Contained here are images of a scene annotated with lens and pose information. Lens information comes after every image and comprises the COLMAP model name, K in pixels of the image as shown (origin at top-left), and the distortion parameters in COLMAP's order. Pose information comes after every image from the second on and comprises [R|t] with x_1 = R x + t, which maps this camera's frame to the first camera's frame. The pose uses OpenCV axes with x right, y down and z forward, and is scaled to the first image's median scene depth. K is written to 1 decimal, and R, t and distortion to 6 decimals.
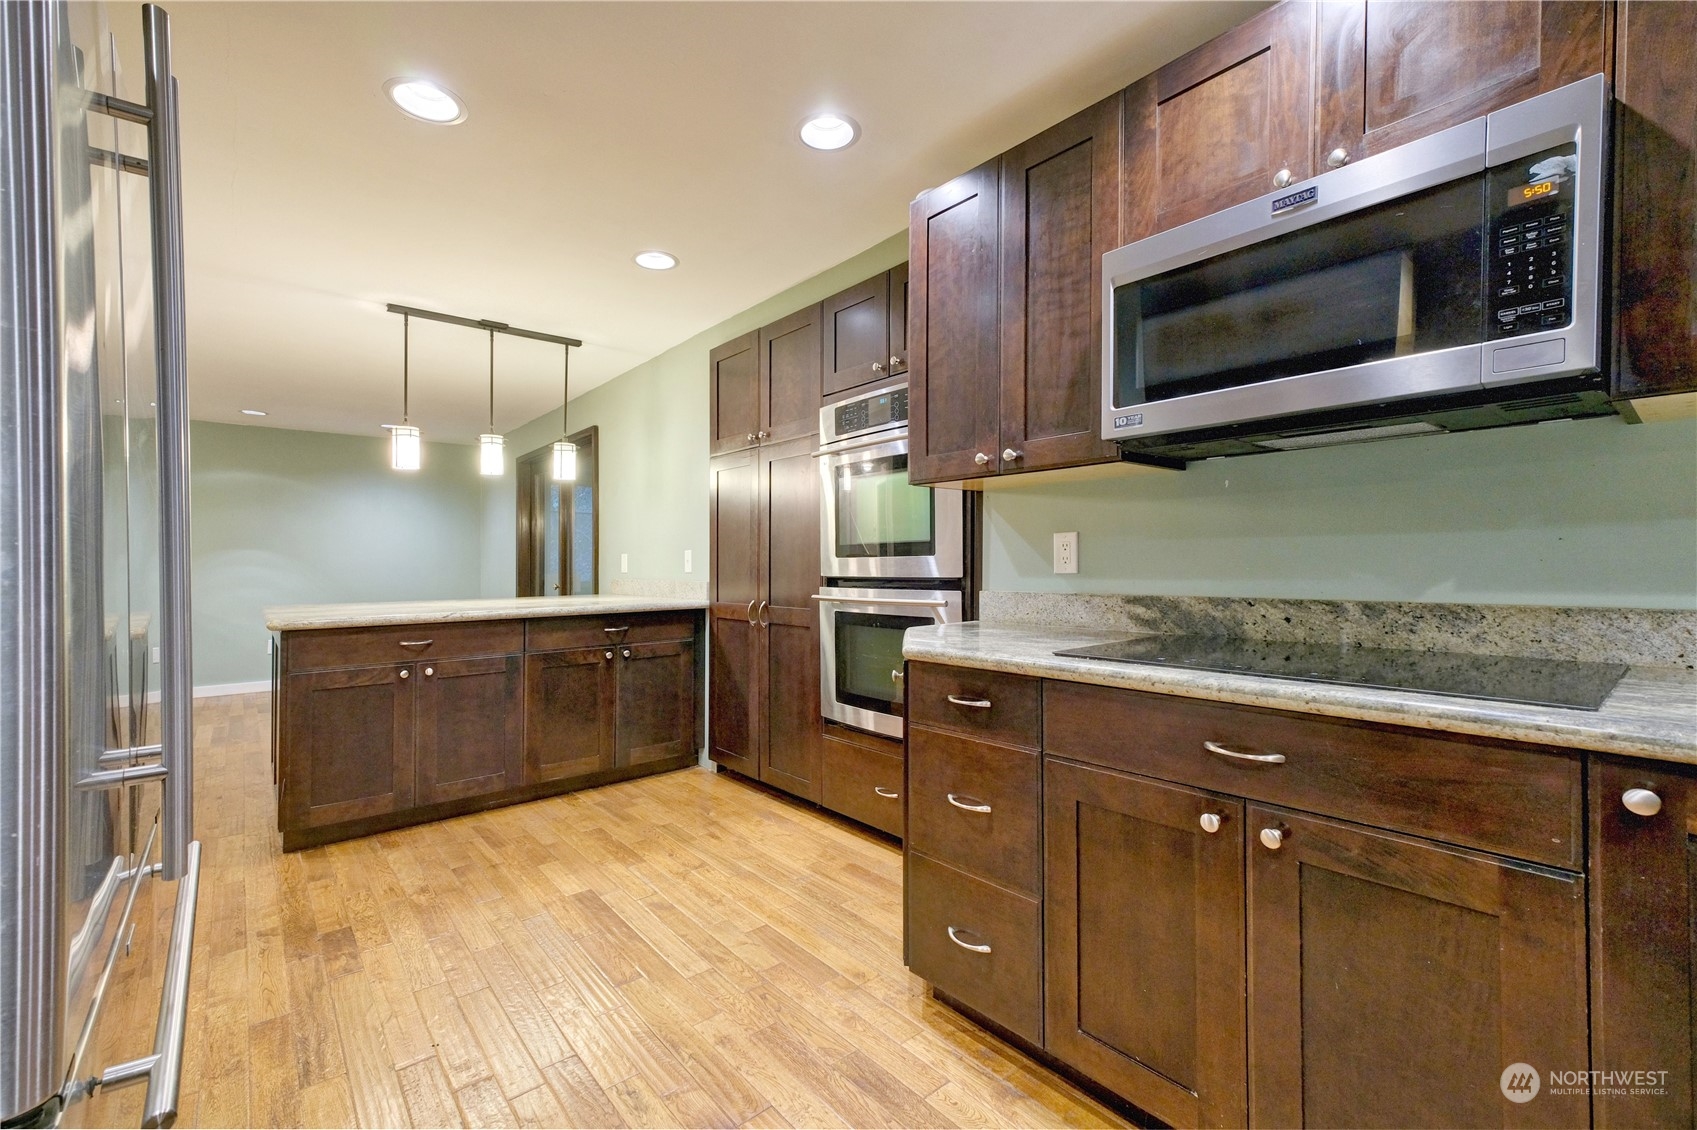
lens RADIAL K [[730.9, 0, 850.6], [0, 730.9, 560.9], [0, 0, 1]] dist [-0.003774, 0.000649]
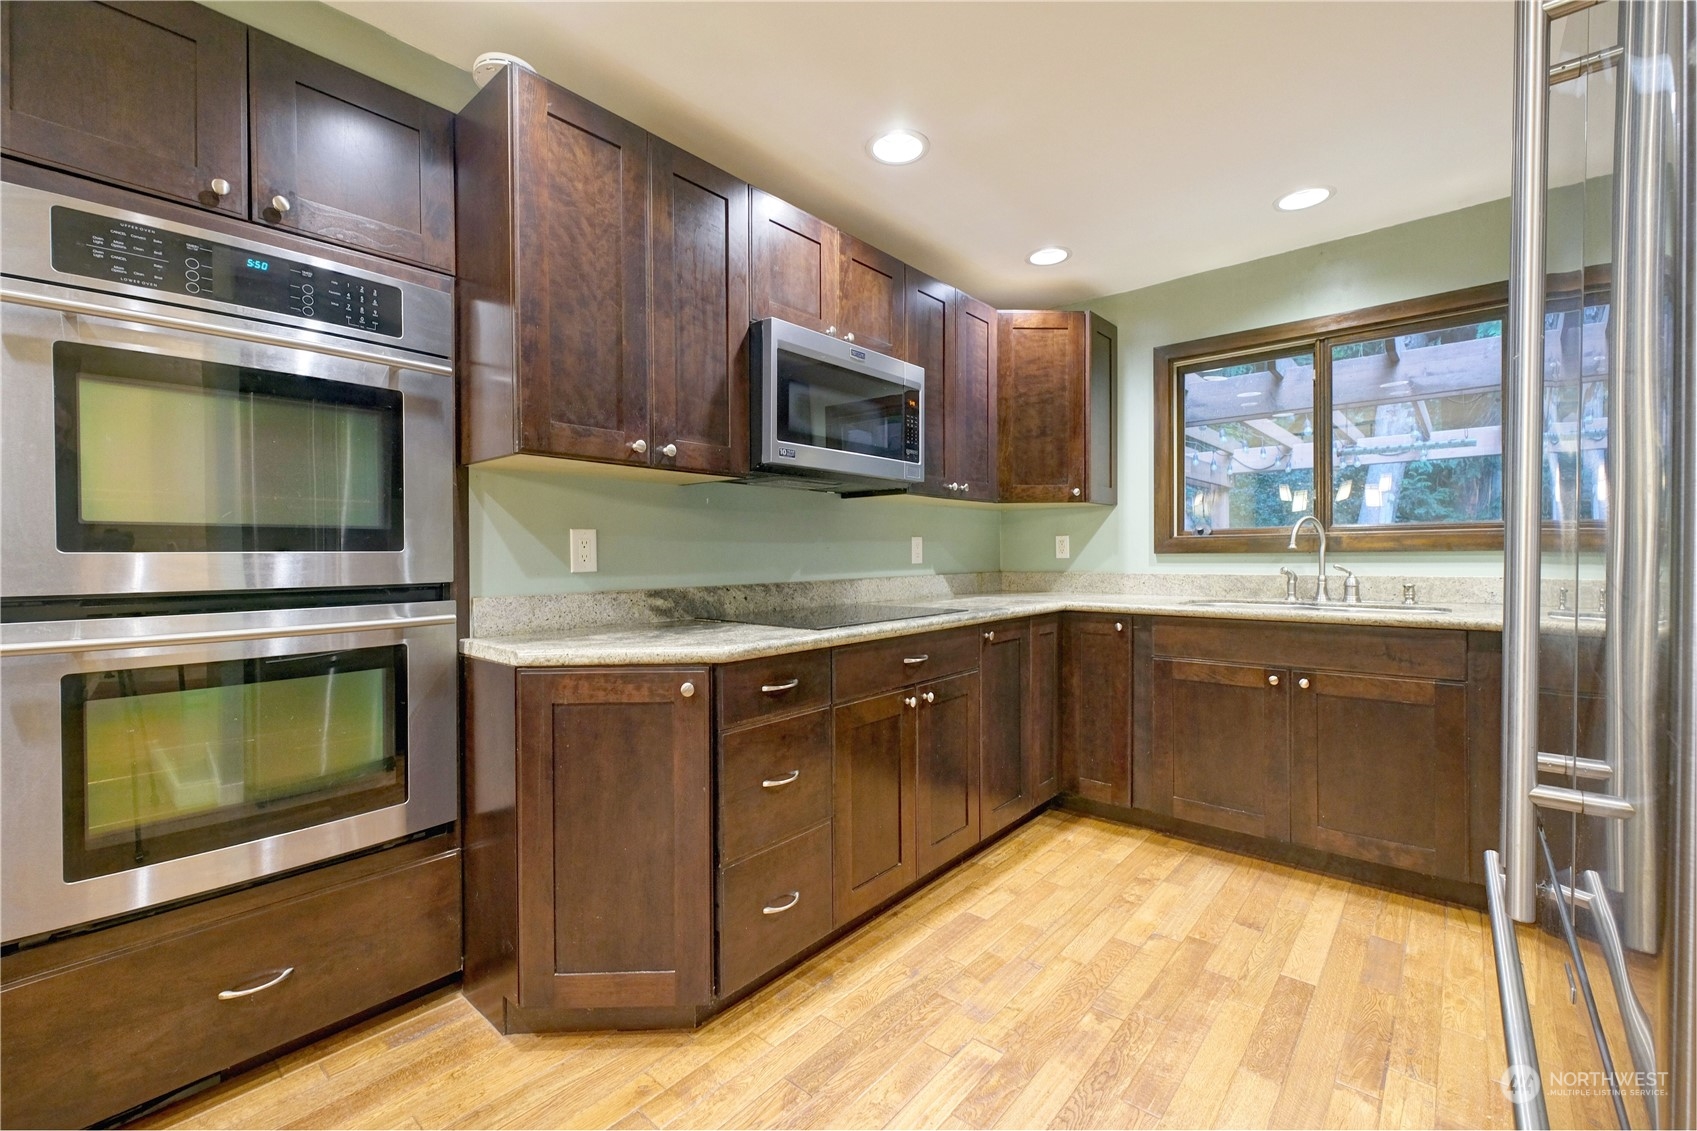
lens RADIAL K [[730.9, 0, 846.8], [0, 730.9, 568.9], [0, 0, 1]] dist [-0.003774, 0.000649]
pose [[-0.171893, -0.008419, 0.985080, -0.857260], [0.007241, 0.999926, 0.009810, 0.007325], [-0.985089, 0.008819, -0.171820, 1.001544]]
